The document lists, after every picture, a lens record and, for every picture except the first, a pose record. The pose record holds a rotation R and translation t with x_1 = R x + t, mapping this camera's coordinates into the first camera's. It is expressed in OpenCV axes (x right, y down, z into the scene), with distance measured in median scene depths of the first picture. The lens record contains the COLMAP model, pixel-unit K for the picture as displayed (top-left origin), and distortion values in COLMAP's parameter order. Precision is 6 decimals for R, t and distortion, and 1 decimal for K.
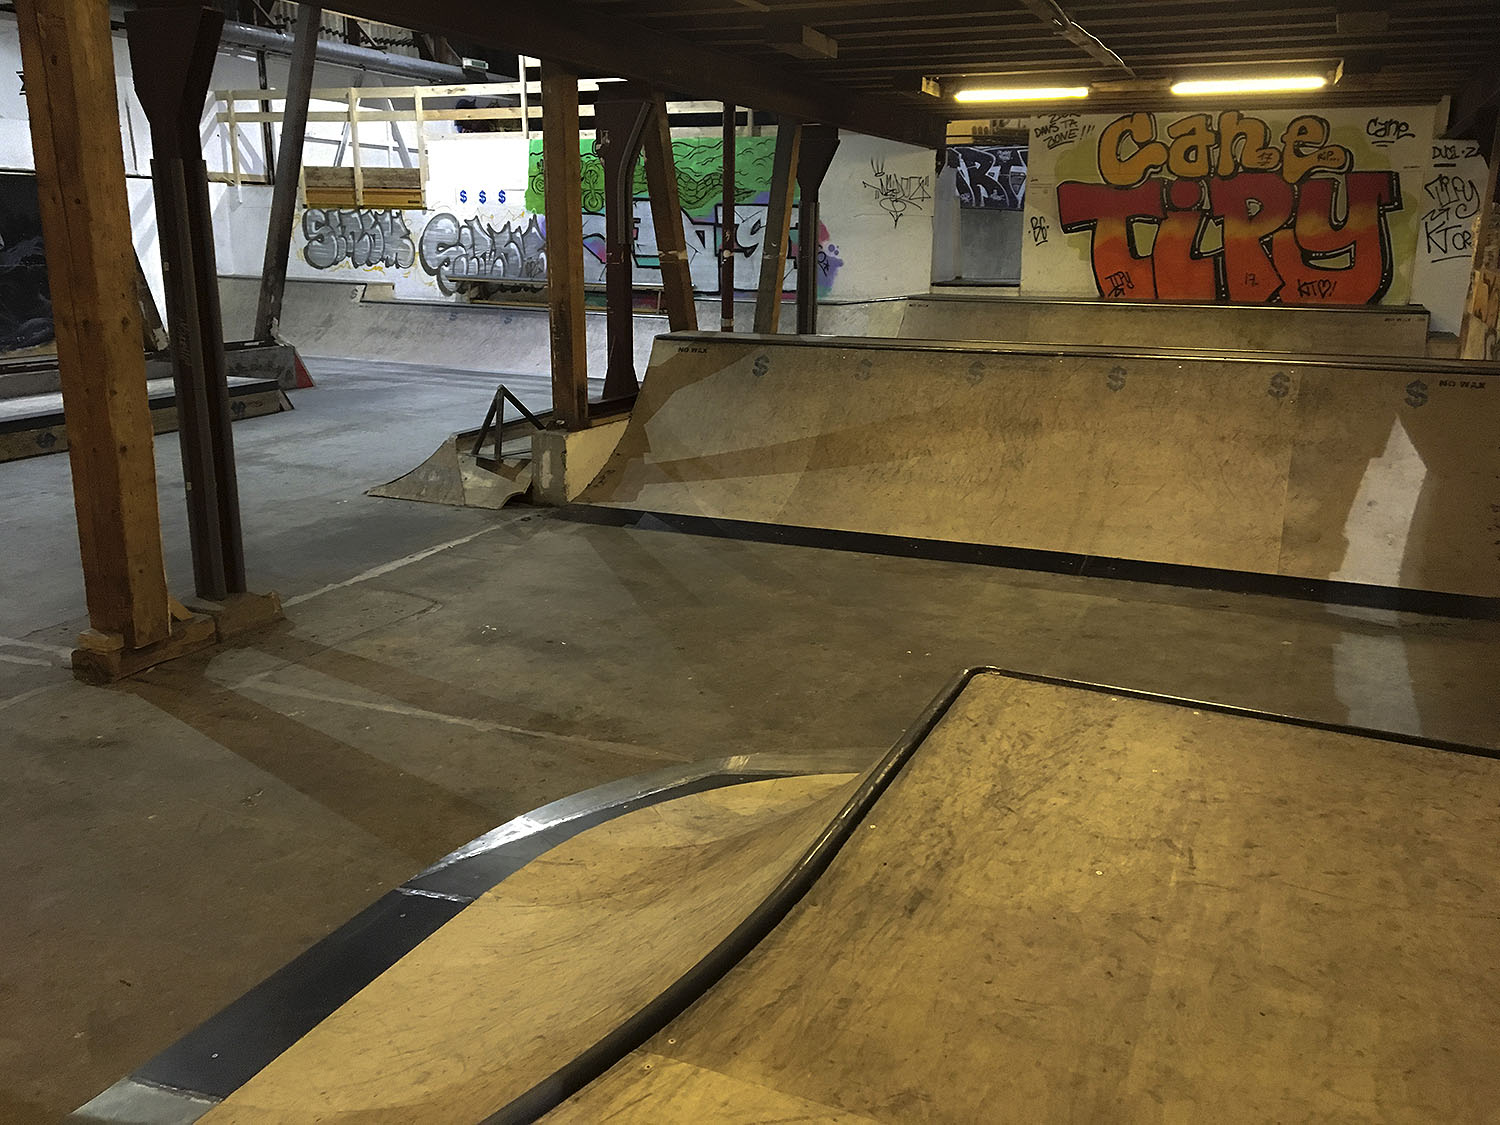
lens RADIAL K [[1256.9, 0, 751.0], [0, 1256.9, 563.9], [0, 0, 1]] dist [0.017049, -0.007239]
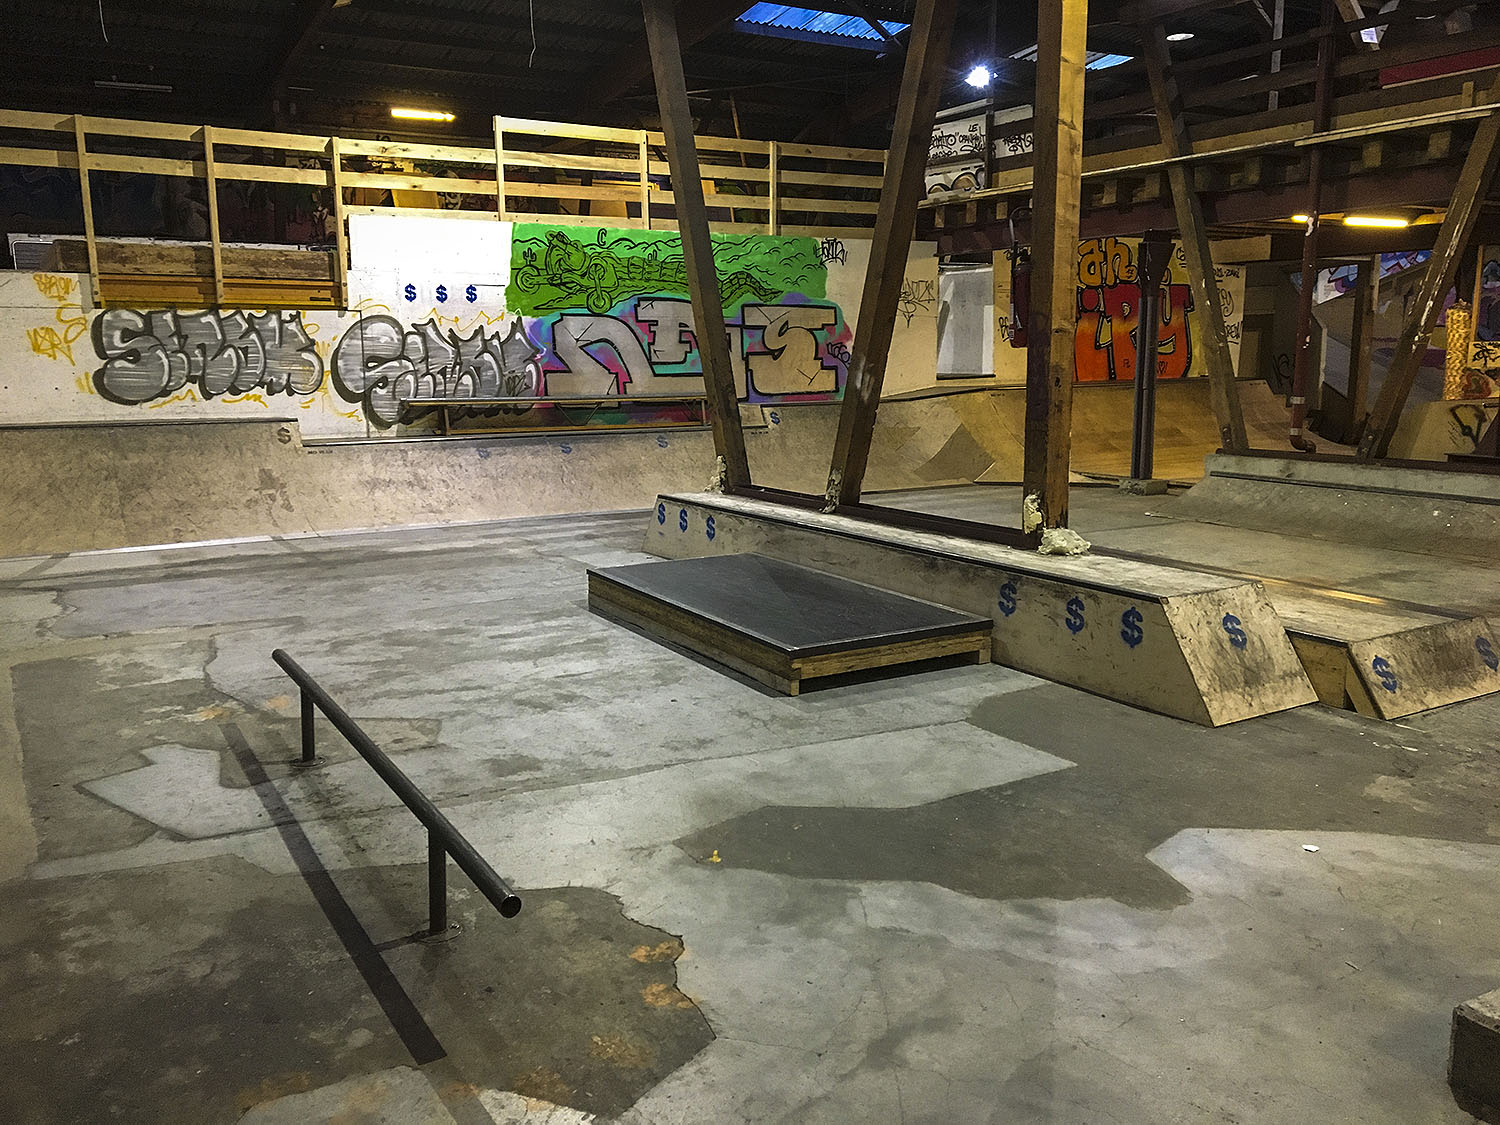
lens RADIAL K [[1256.9, 0, 750.6], [0, 1256.9, 560.2], [0, 0, 1]] dist [0.017049, -0.007239]
pose [[0.587107, -0.152937, 0.794931, -0.708070], [0.224132, 0.974312, 0.021913, -0.111010], [-0.777863, 0.165304, 0.606303, 0.424263]]
